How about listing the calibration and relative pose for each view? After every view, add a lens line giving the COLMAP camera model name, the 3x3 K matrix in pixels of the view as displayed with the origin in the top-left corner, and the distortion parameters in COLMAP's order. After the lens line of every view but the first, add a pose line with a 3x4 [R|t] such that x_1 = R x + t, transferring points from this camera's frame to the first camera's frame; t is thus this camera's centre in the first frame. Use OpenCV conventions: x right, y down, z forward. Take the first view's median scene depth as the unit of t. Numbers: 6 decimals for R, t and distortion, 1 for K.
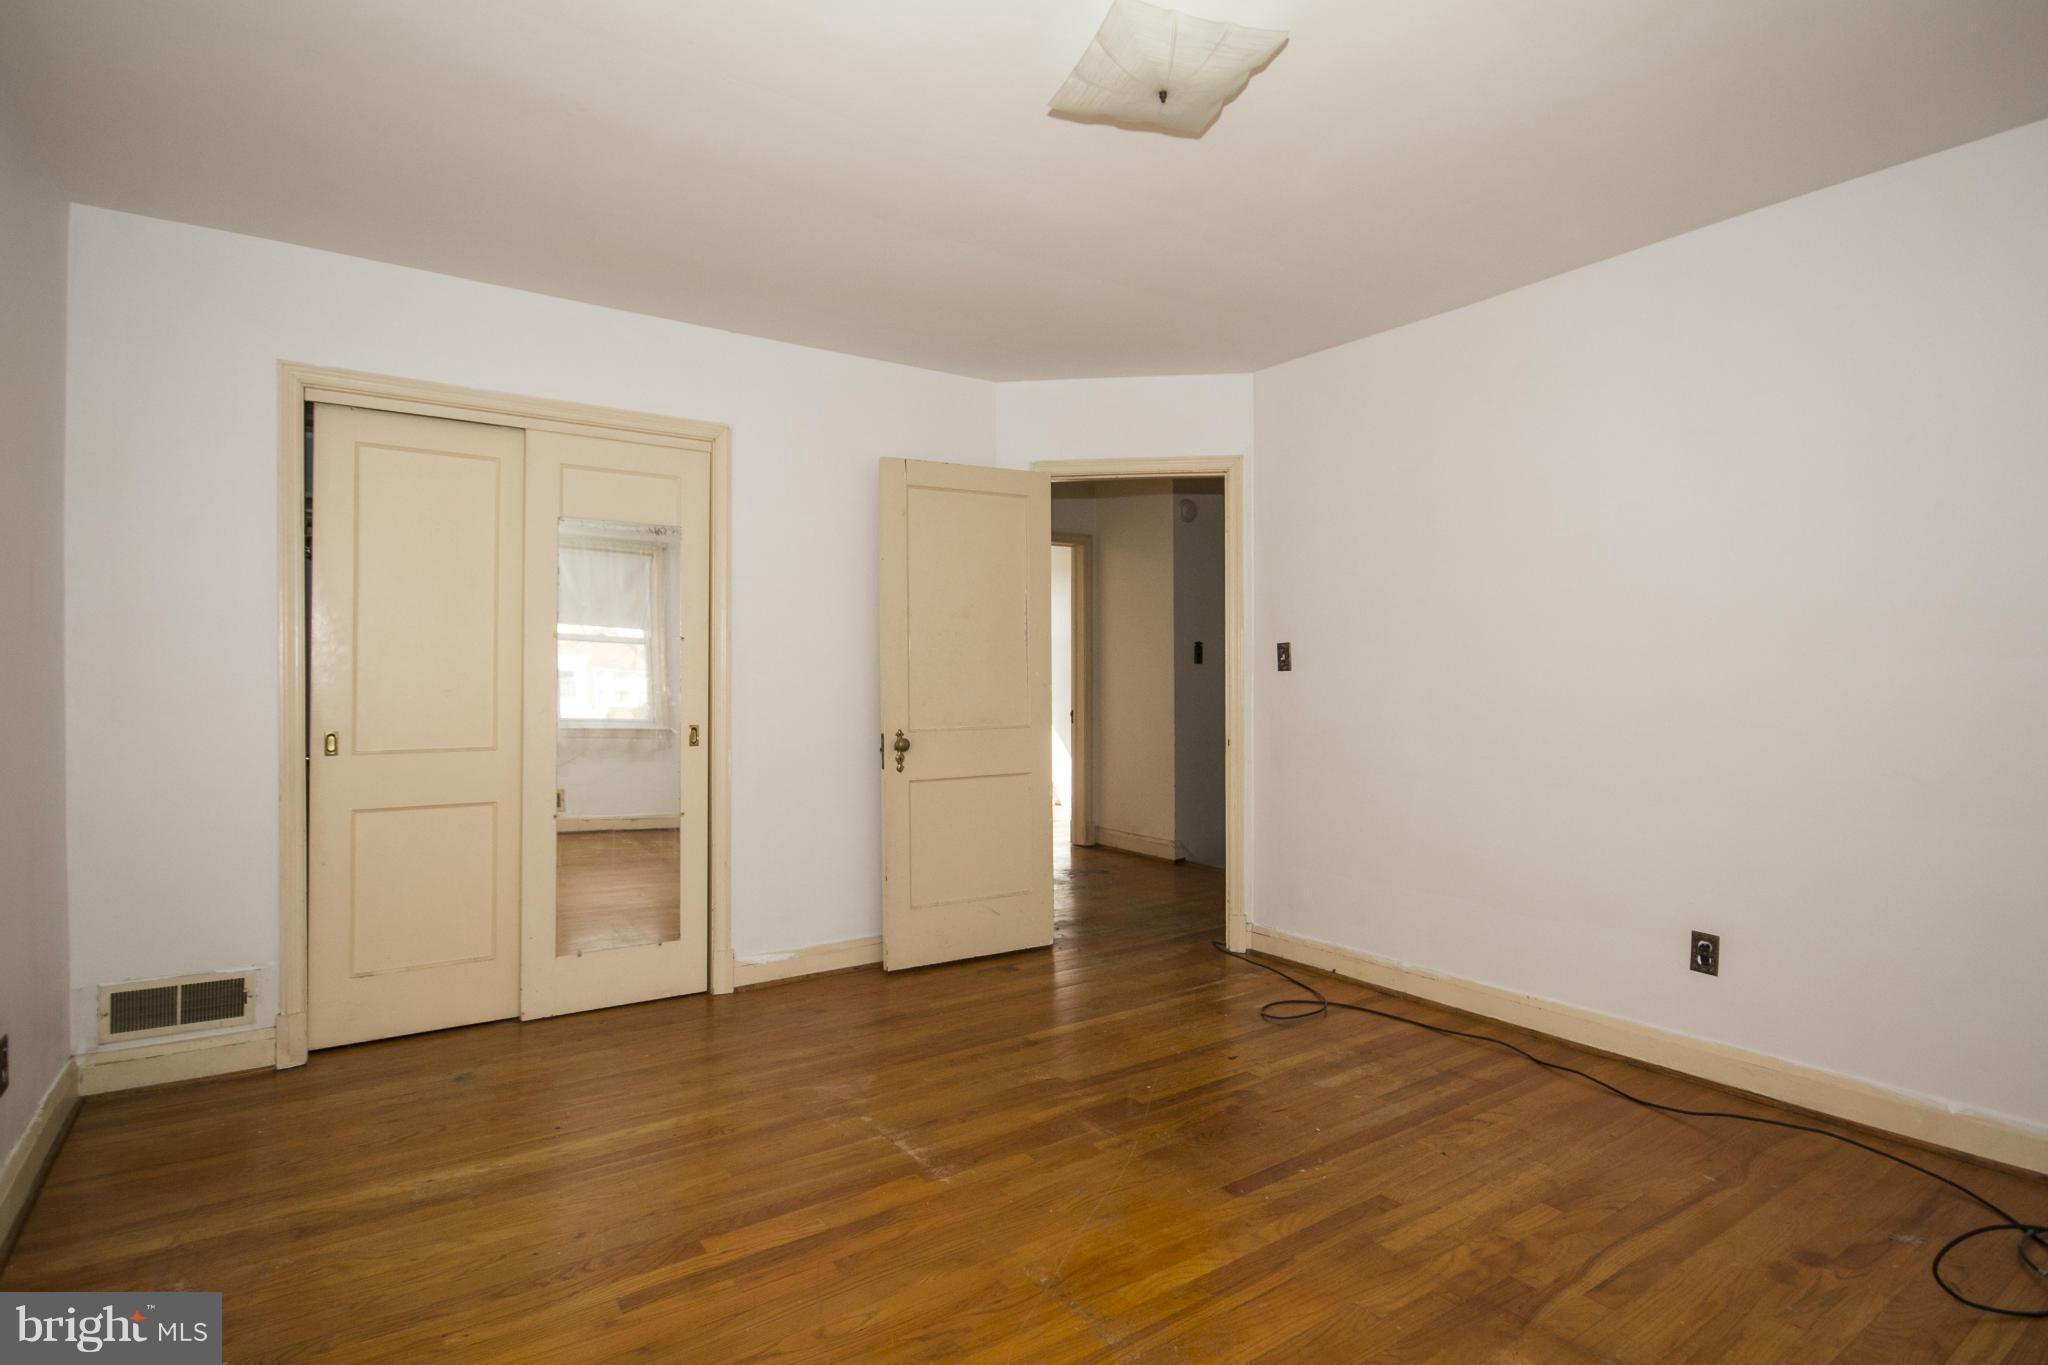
lens RADIAL K [[989.3, 0, 1027.6], [0, 989.3, 692.9], [0, 0, 1]] dist [-0.001259, -0.005206]
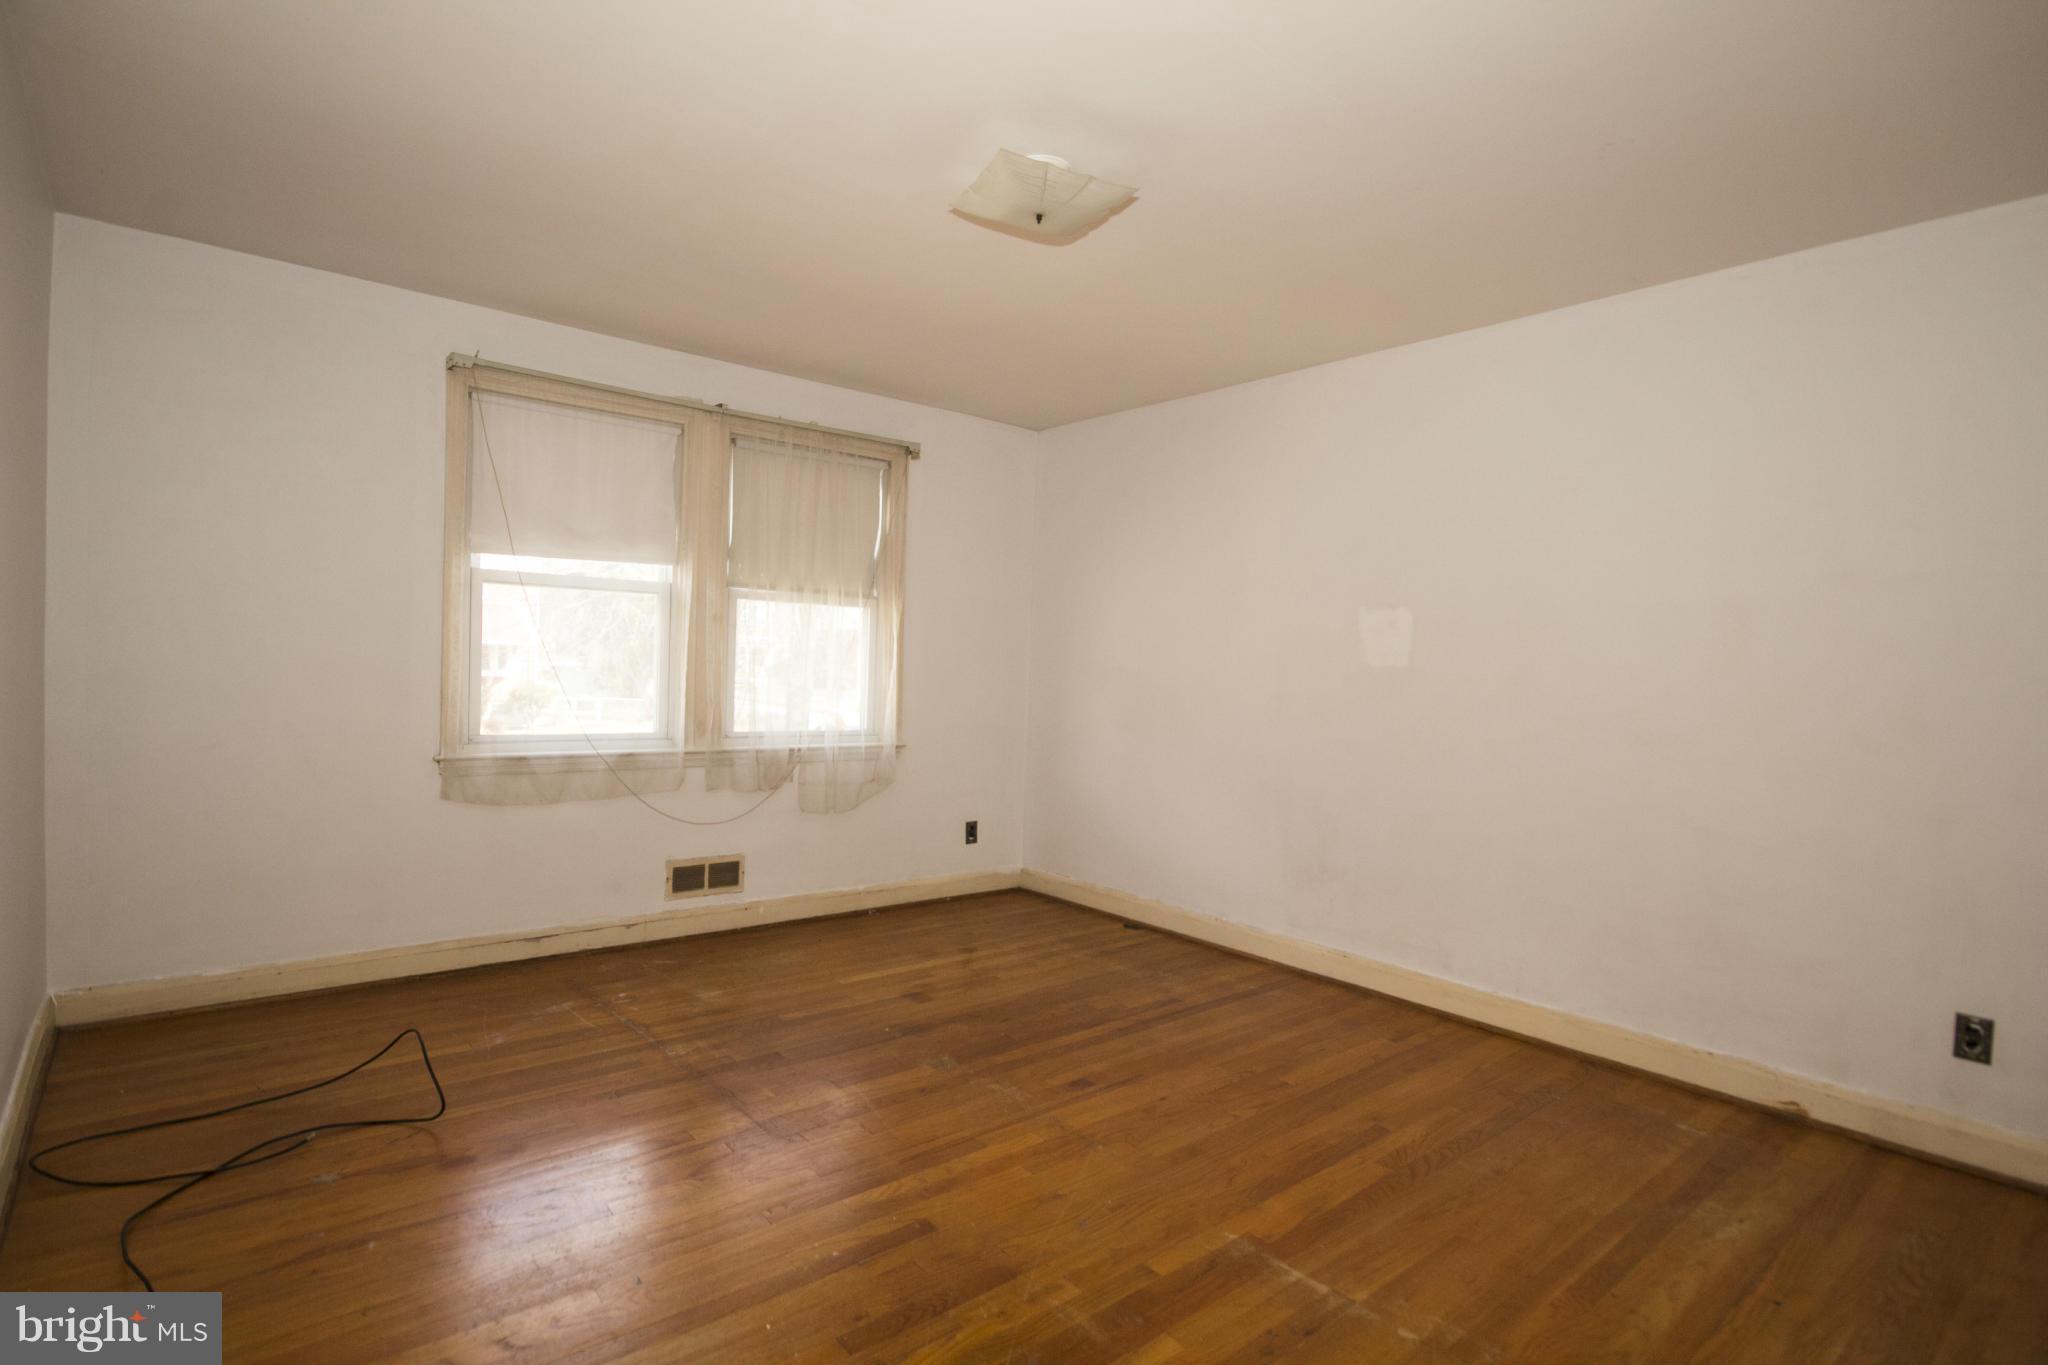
lens RADIAL K [[989.3, 0, 1027.6], [0, 989.3, 692.9], [0, 0, 1]] dist [-0.001259, -0.005206]
pose [[-0.995054, -0.028141, -0.095261, 0.215601], [-0.032531, 0.998464, 0.044848, -0.054394], [0.093853, 0.047726, -0.994442, 1.925533]]
